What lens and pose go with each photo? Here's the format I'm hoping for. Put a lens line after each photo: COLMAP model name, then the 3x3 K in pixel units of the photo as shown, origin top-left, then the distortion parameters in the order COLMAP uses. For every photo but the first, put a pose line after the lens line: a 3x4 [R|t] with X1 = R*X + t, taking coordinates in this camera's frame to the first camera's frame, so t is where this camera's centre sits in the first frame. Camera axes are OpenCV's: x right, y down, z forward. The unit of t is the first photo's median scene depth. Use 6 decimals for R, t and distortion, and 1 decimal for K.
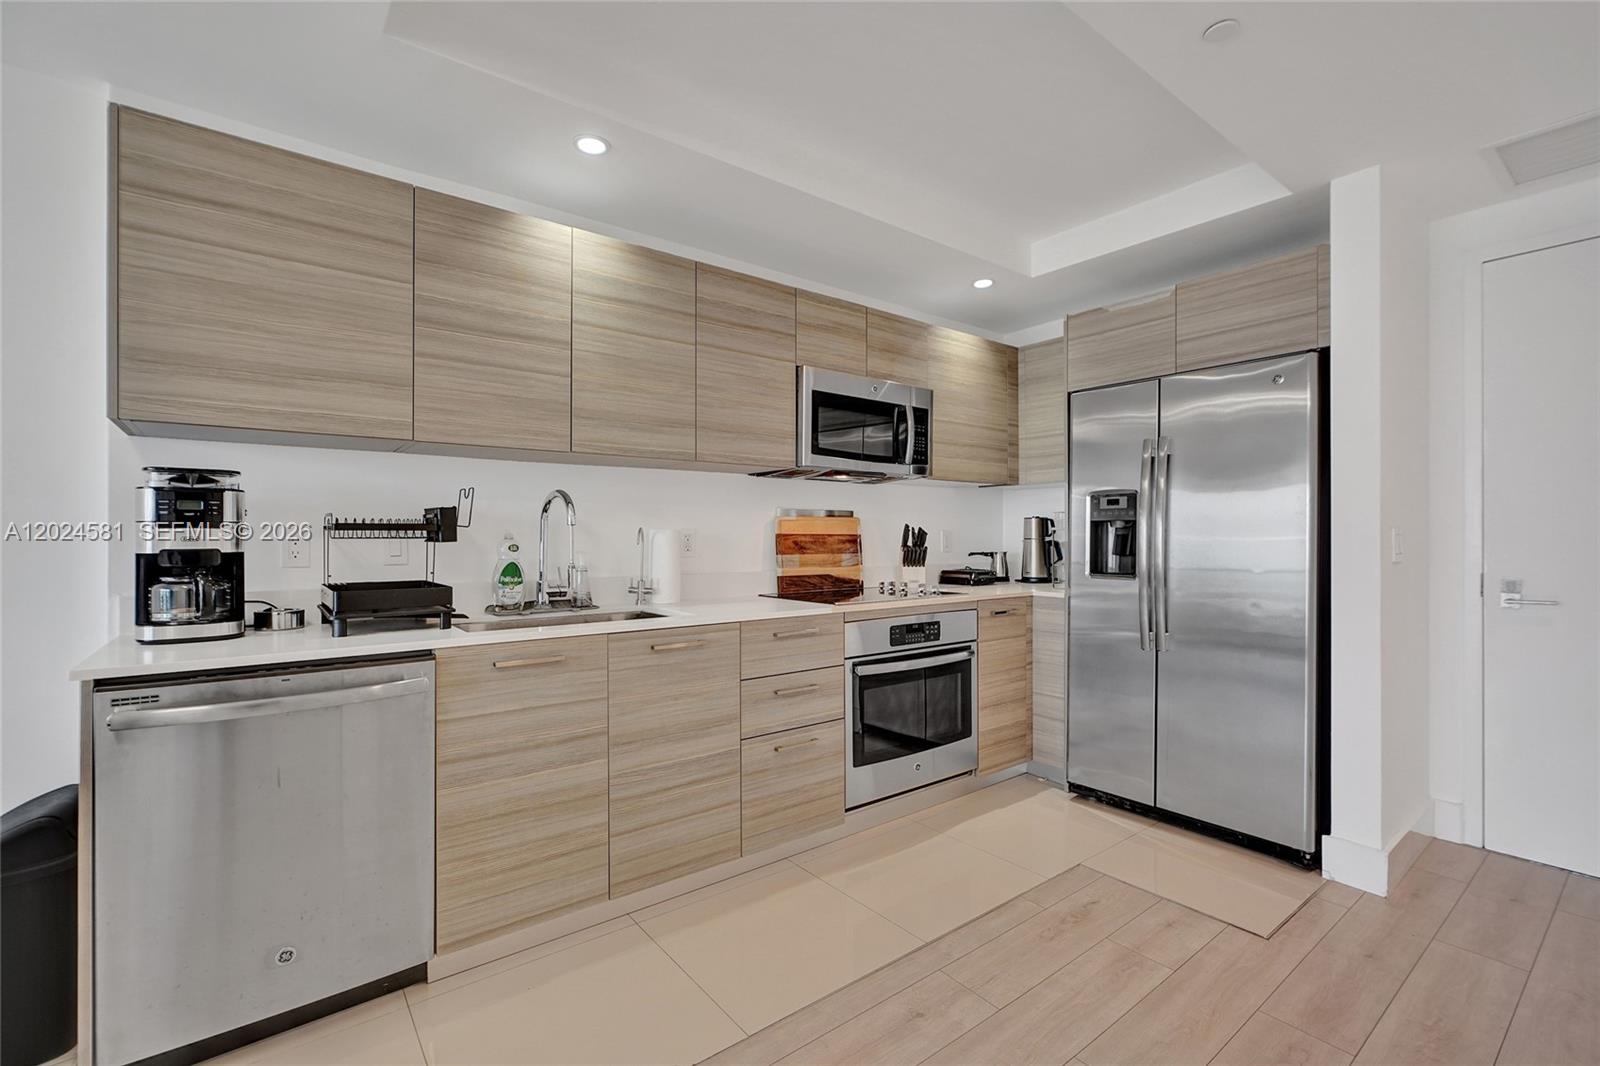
lens RADIAL K [[708.7, 0, 803.2], [0, 708.7, 535.5], [0, 0, 1]] dist [-0.003978, -0.000245]
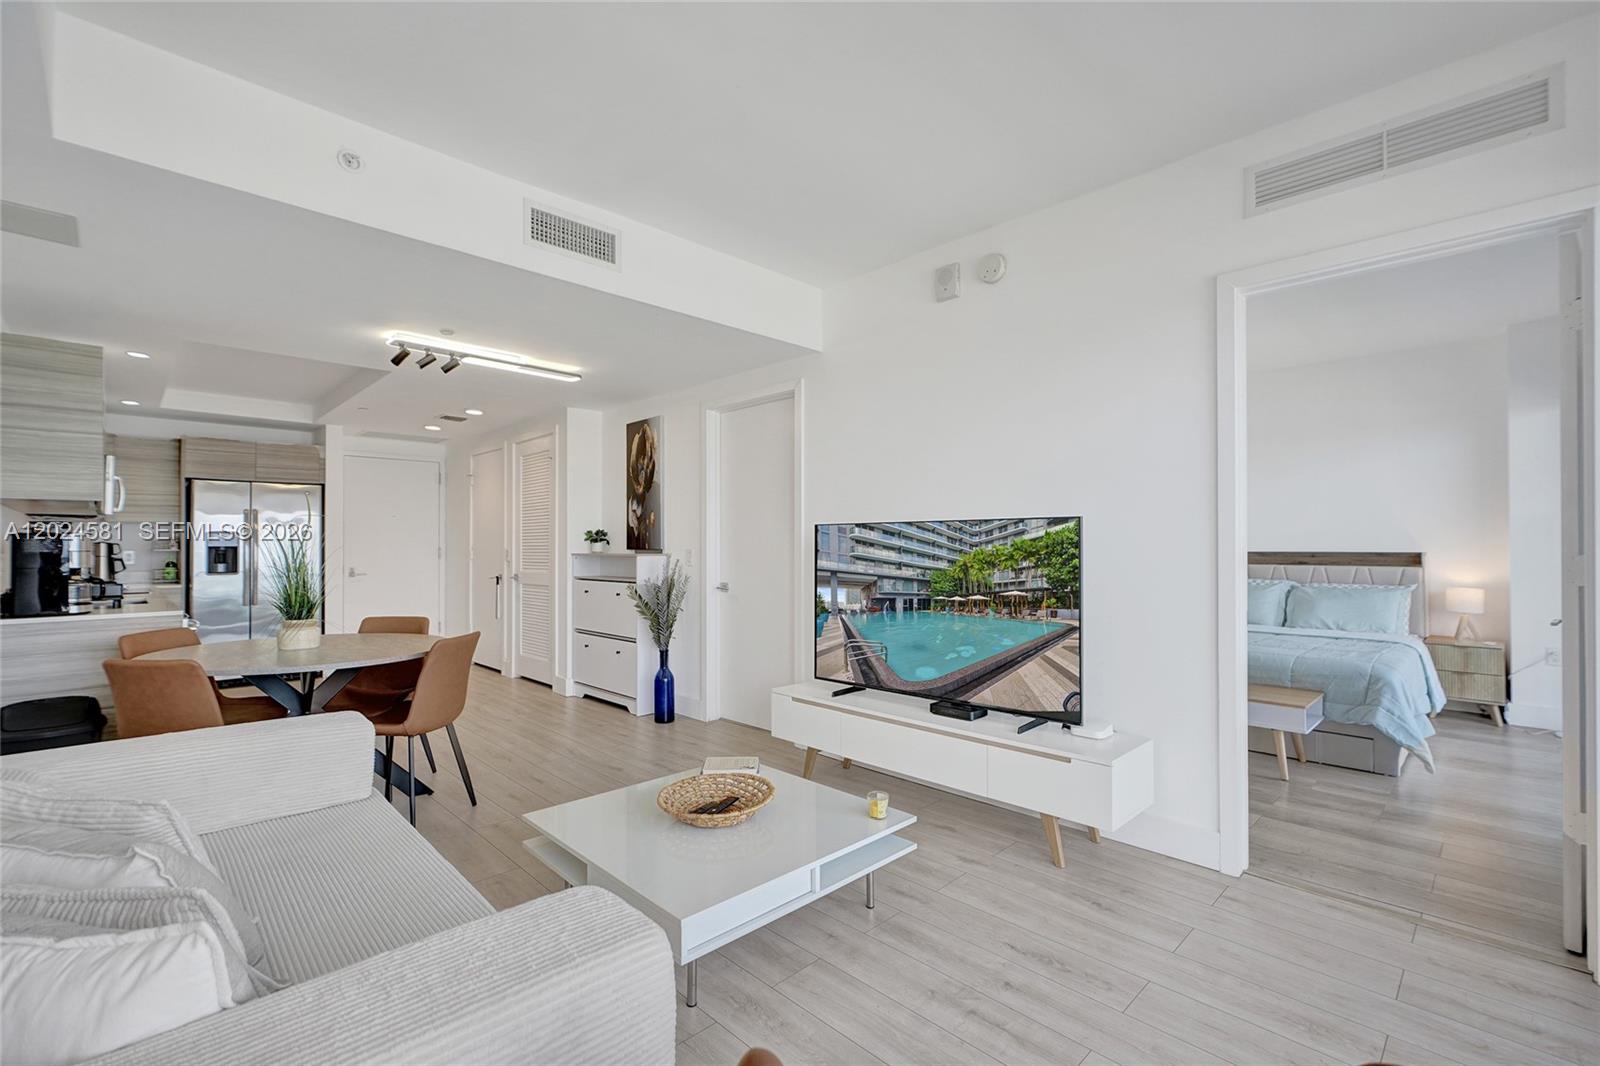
lens RADIAL K [[705.0, 0, 800.6], [0, 705.0, 533.9], [0, 0, 1]] dist [-0.001799, 0.000146]
pose [[-0.115920, 0.017235, 0.993109, -1.761675], [0.002931, 0.999851, -0.017010, -0.017279], [-0.993254, 0.000939, -0.115953, -0.415967]]
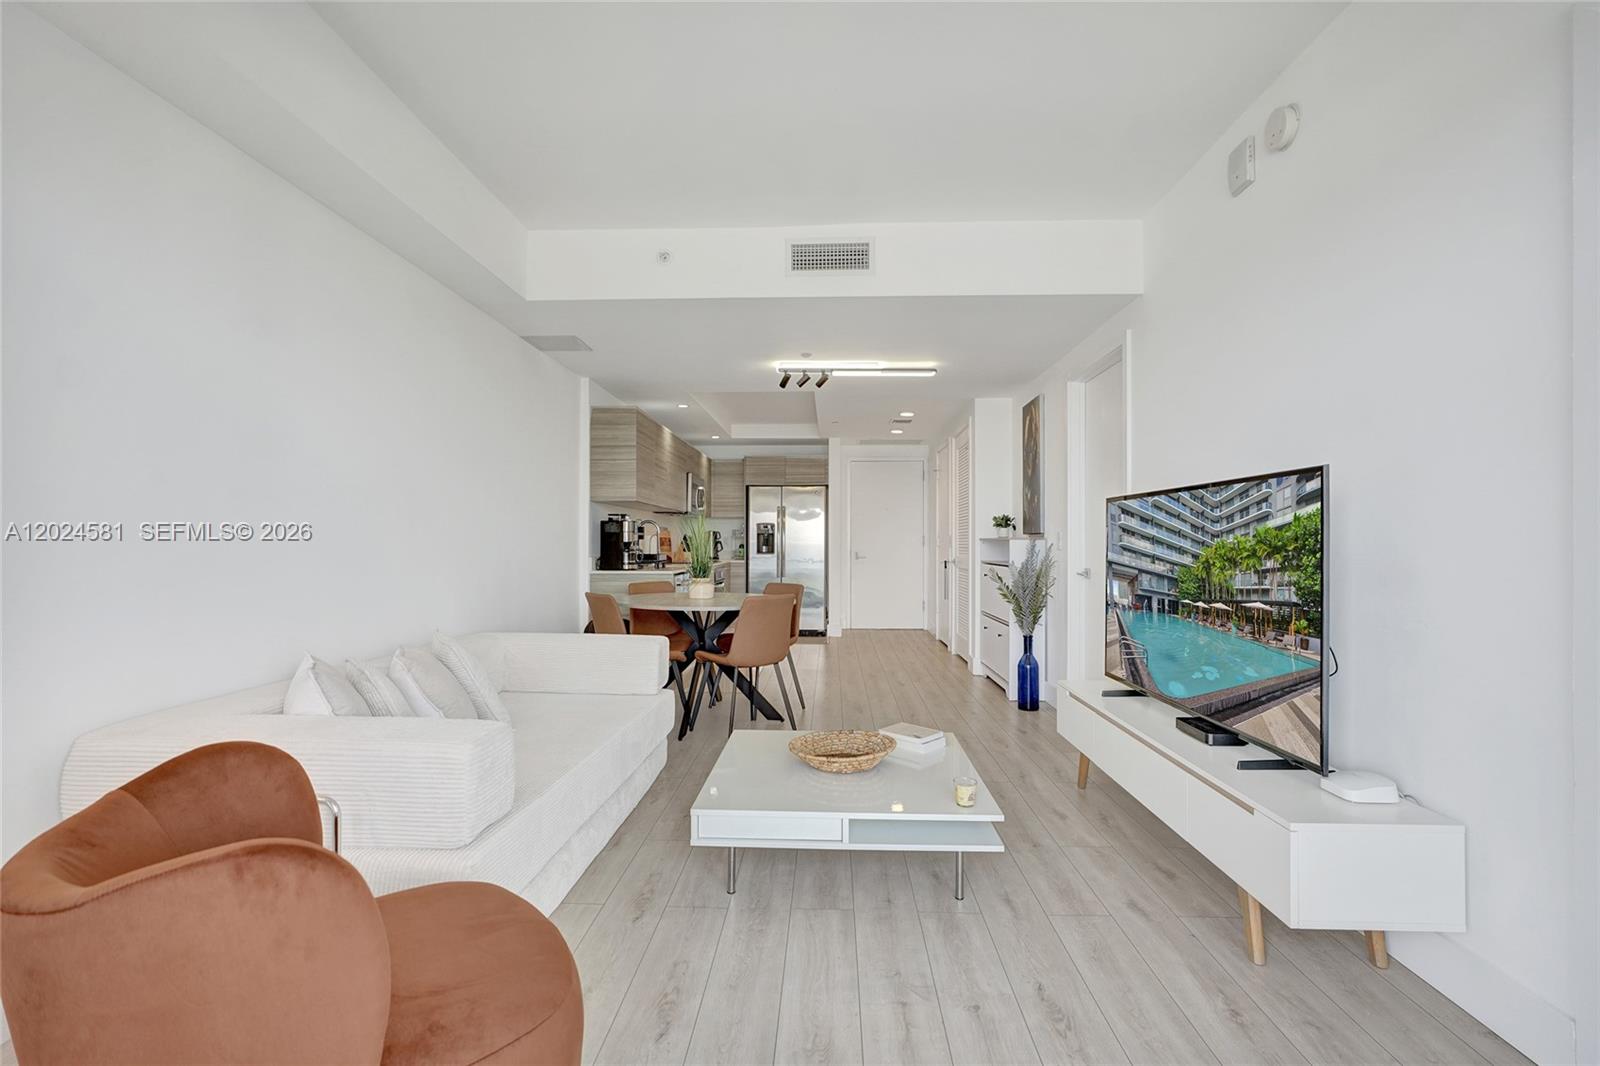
lens RADIAL K [[720.8, 0, 800.9], [0, 720.8, 534.8], [0, 0, 1]] dist [-0.002117, 0.000160]
pose [[0.644888, 0.009424, 0.764219, -1.666164], [-0.001810, 0.999940, -0.010803, 0.014888], [-0.764275, 0.005583, 0.644866, -0.962905]]
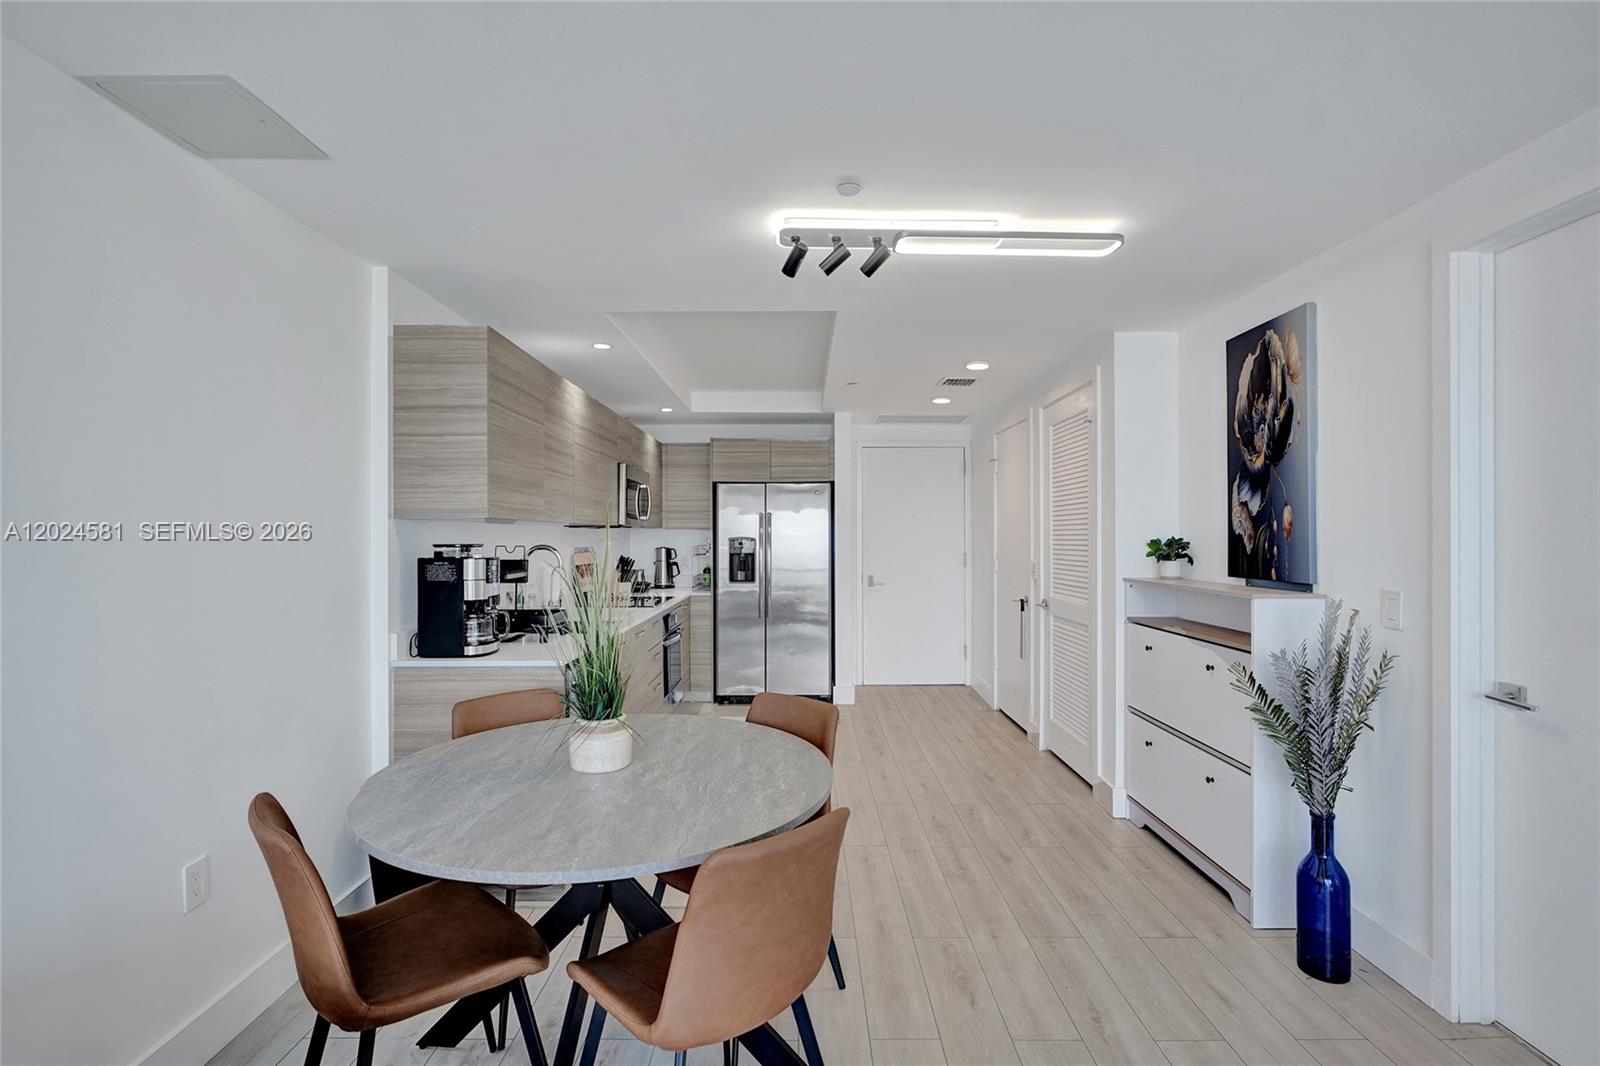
lens RADIAL K [[720.8, 0, 800.9], [0, 720.8, 534.8], [0, 0, 1]] dist [-0.002117, 0.000160]
pose [[0.611543, -0.001081, 0.791210, -1.002473], [0.001568, 0.999999, 0.000155, -0.070508], [-0.791210, 0.001146, 0.611544, -0.316631]]
